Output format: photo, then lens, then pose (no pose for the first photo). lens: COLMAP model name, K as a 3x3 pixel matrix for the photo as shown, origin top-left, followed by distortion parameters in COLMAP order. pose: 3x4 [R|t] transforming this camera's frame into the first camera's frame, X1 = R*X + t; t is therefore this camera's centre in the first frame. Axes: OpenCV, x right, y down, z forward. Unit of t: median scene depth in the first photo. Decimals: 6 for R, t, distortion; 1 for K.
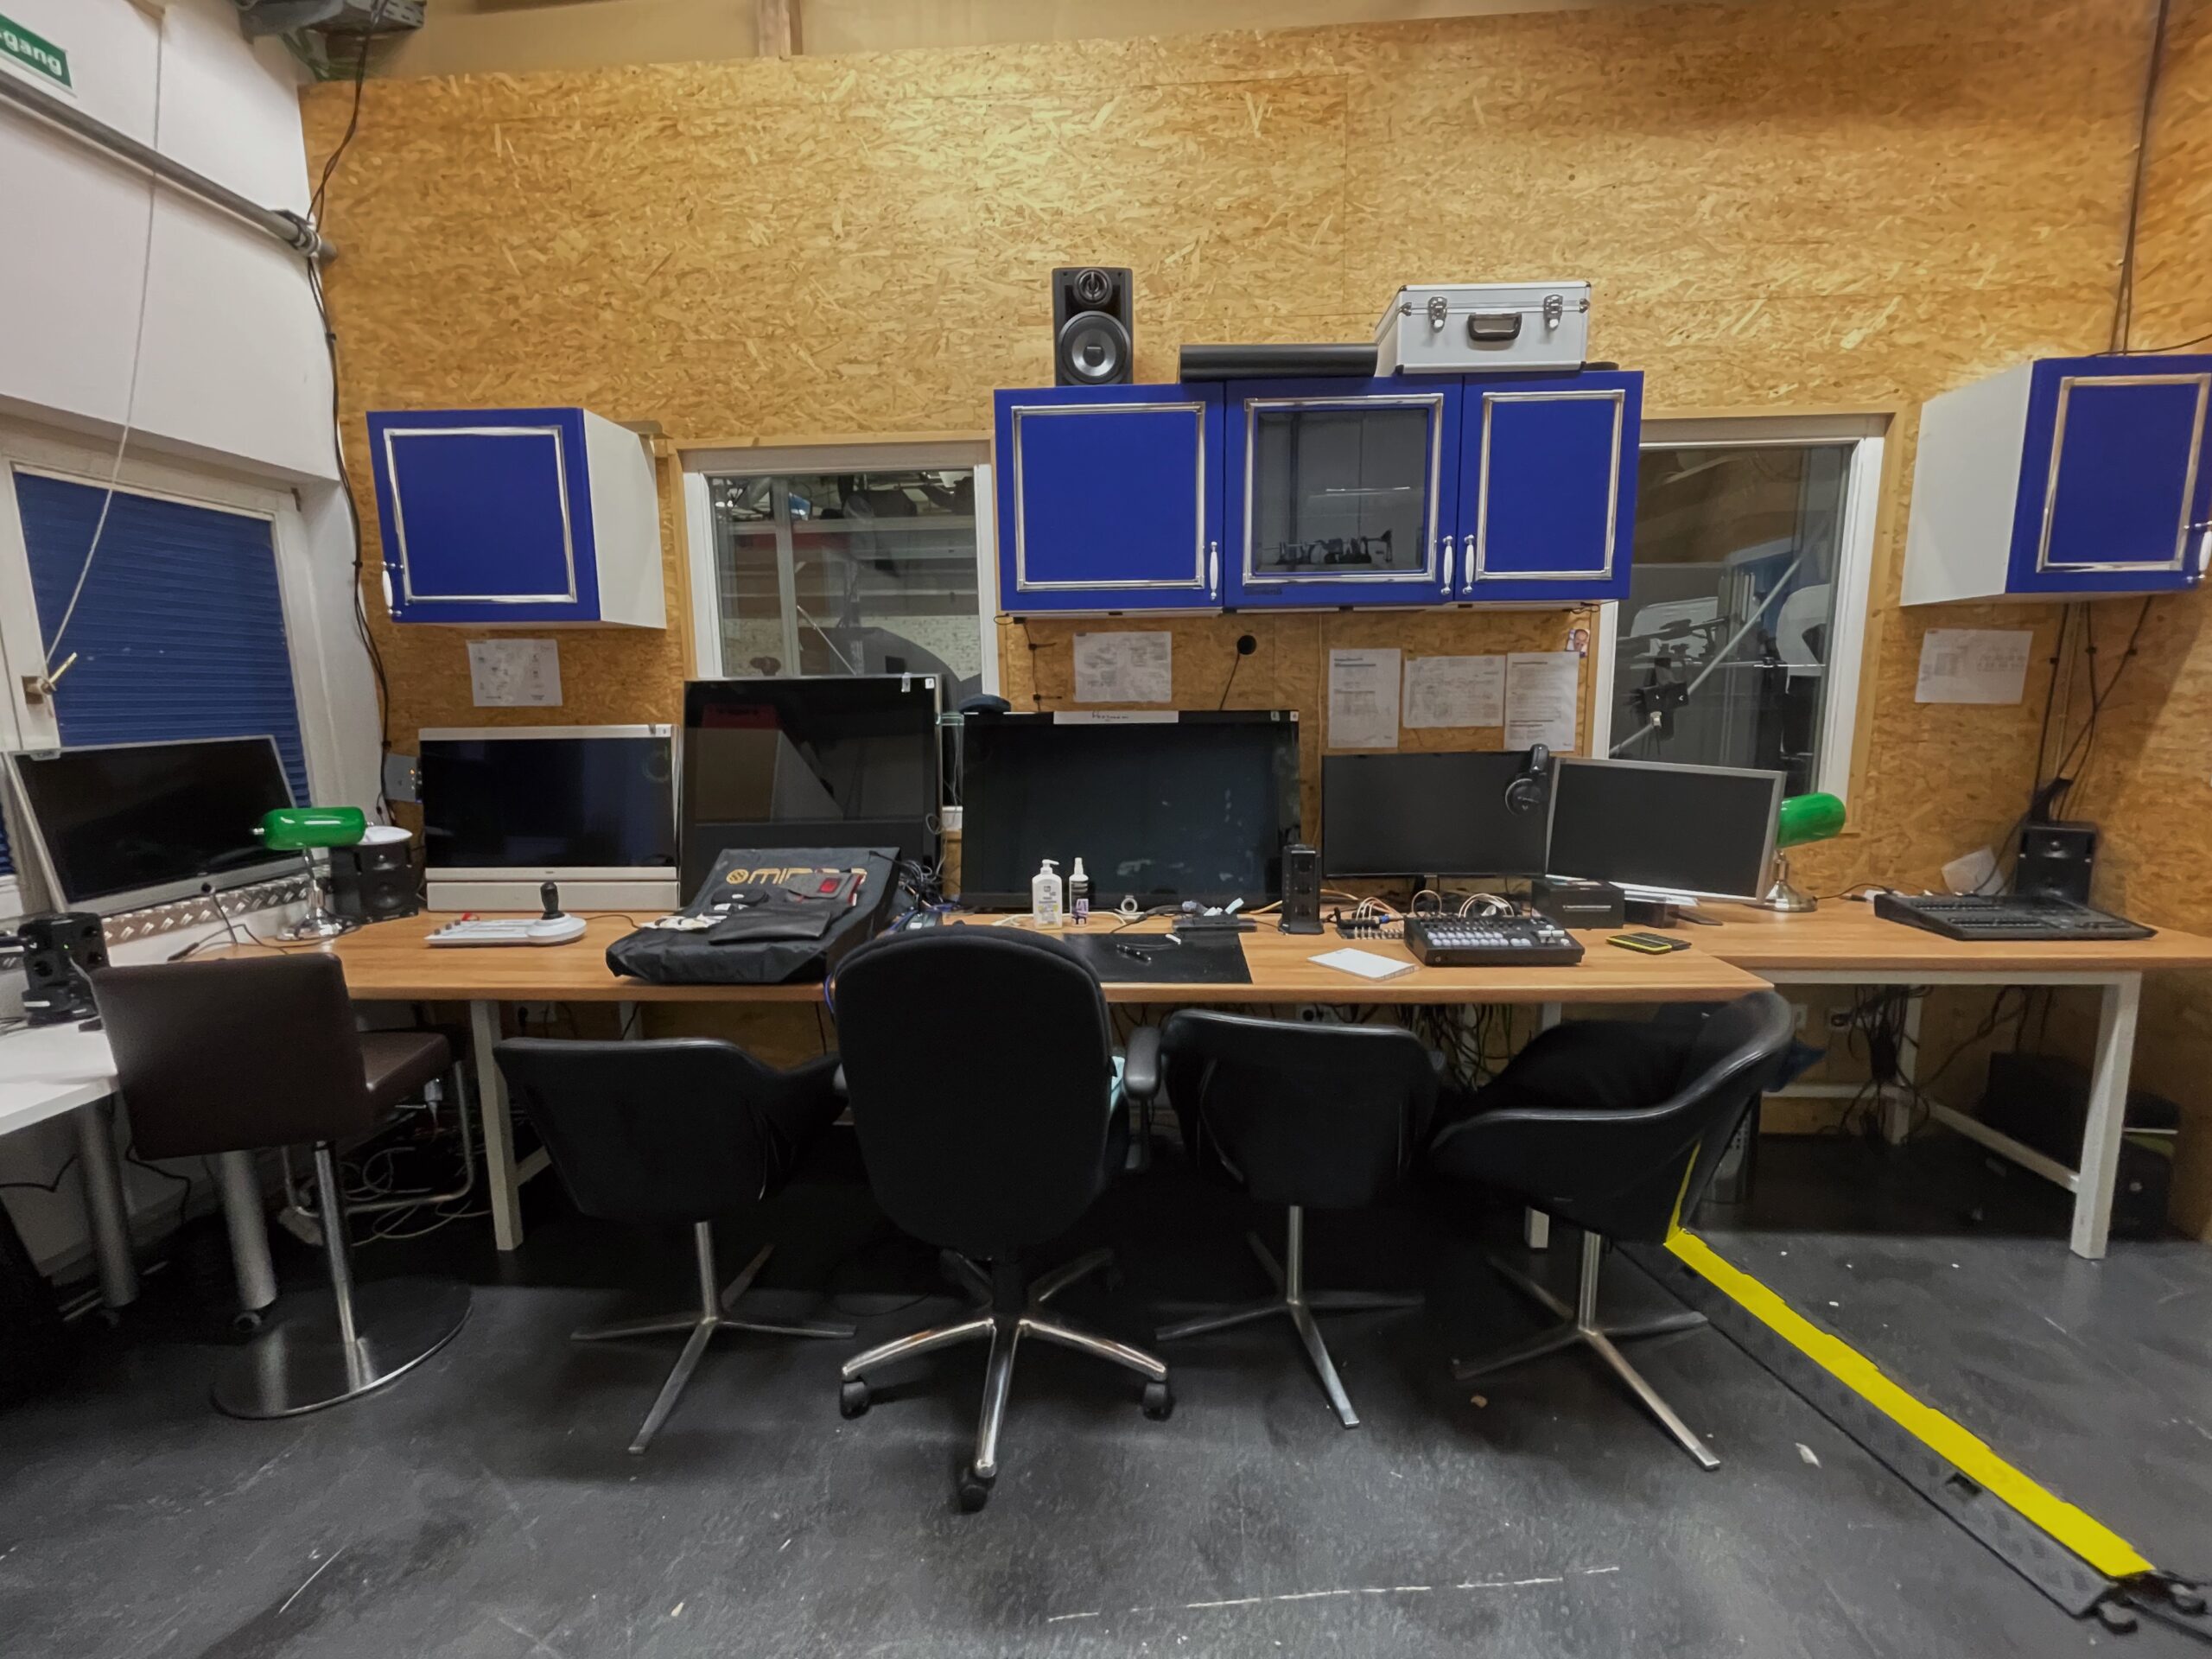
lens RADIAL K [[900.1, 0, 1118.3], [0, 900.1, 823.6], [0, 0, 1]] dist [0.001521, -0.000087]
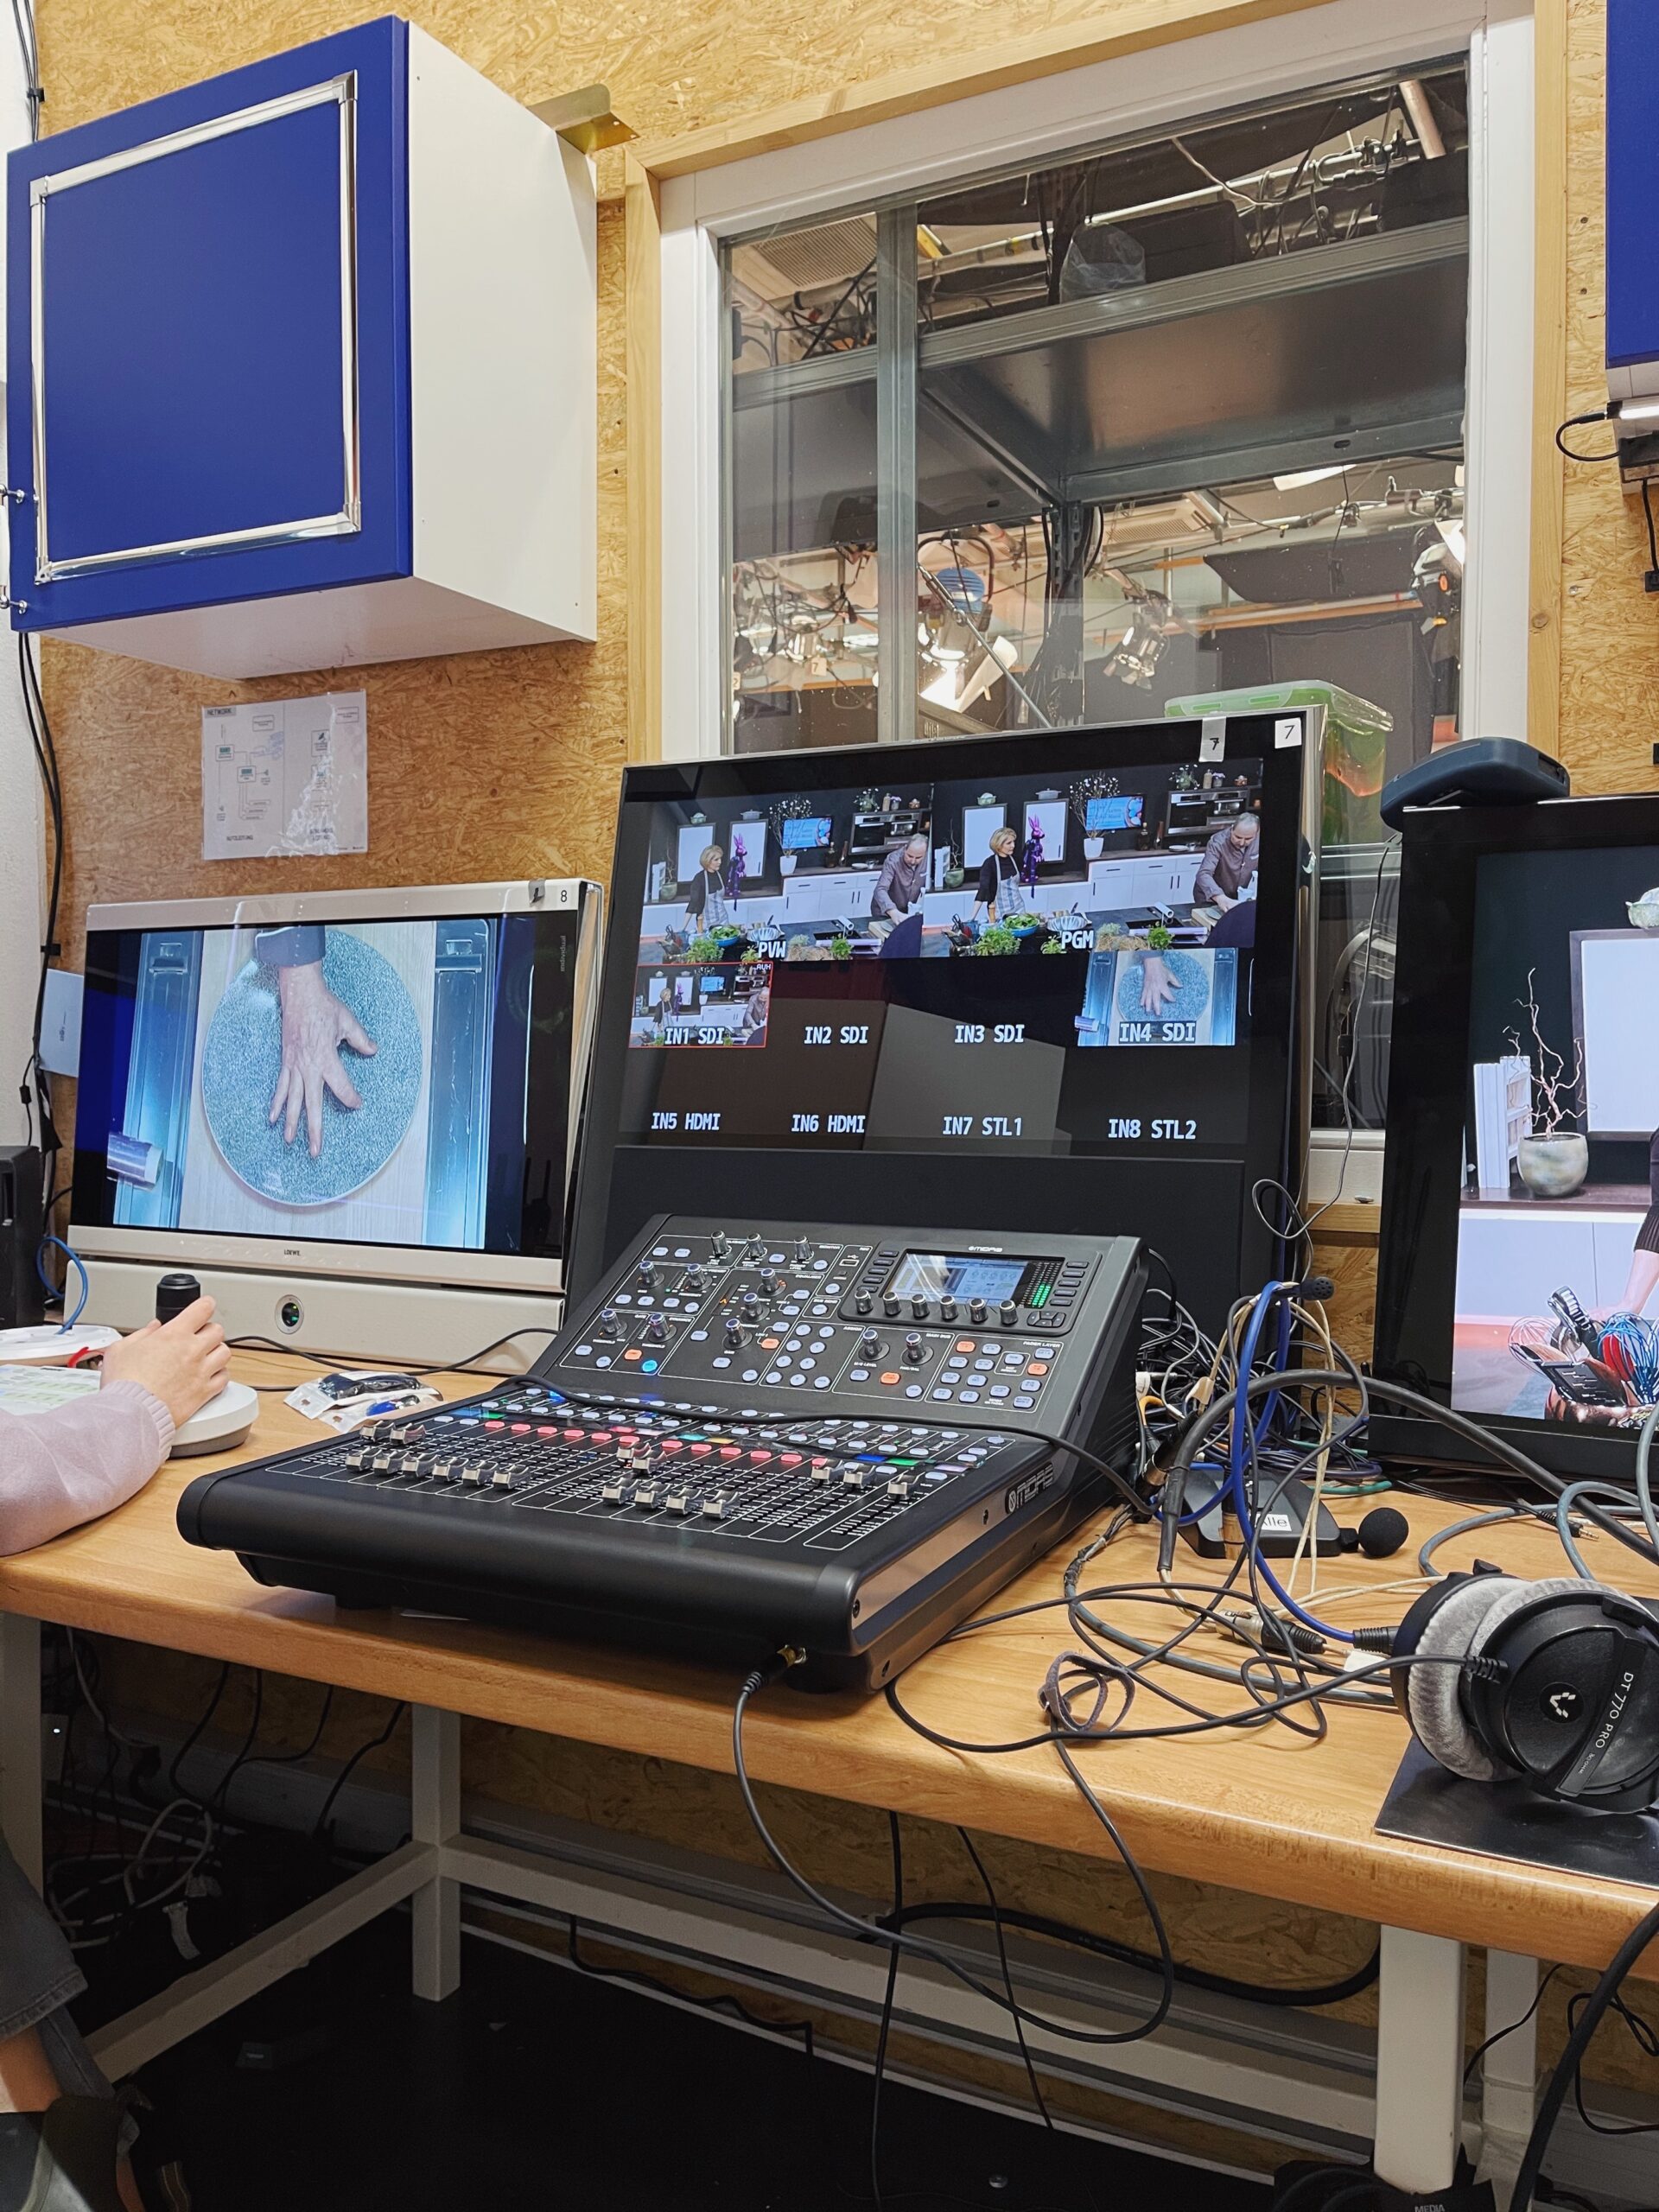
lens RADIAL K [[1691.6, 0, 824.8], [0, 1691.6, 1107.3], [0, 0, 1]] dist [0.020665, 0.004832]
pose [[0.909587, 0.026193, -0.414686, -0.109621], [-0.068639, 0.993772, -0.087785, 0.040424], [0.409804, 0.108312, 0.905720, 0.416817]]
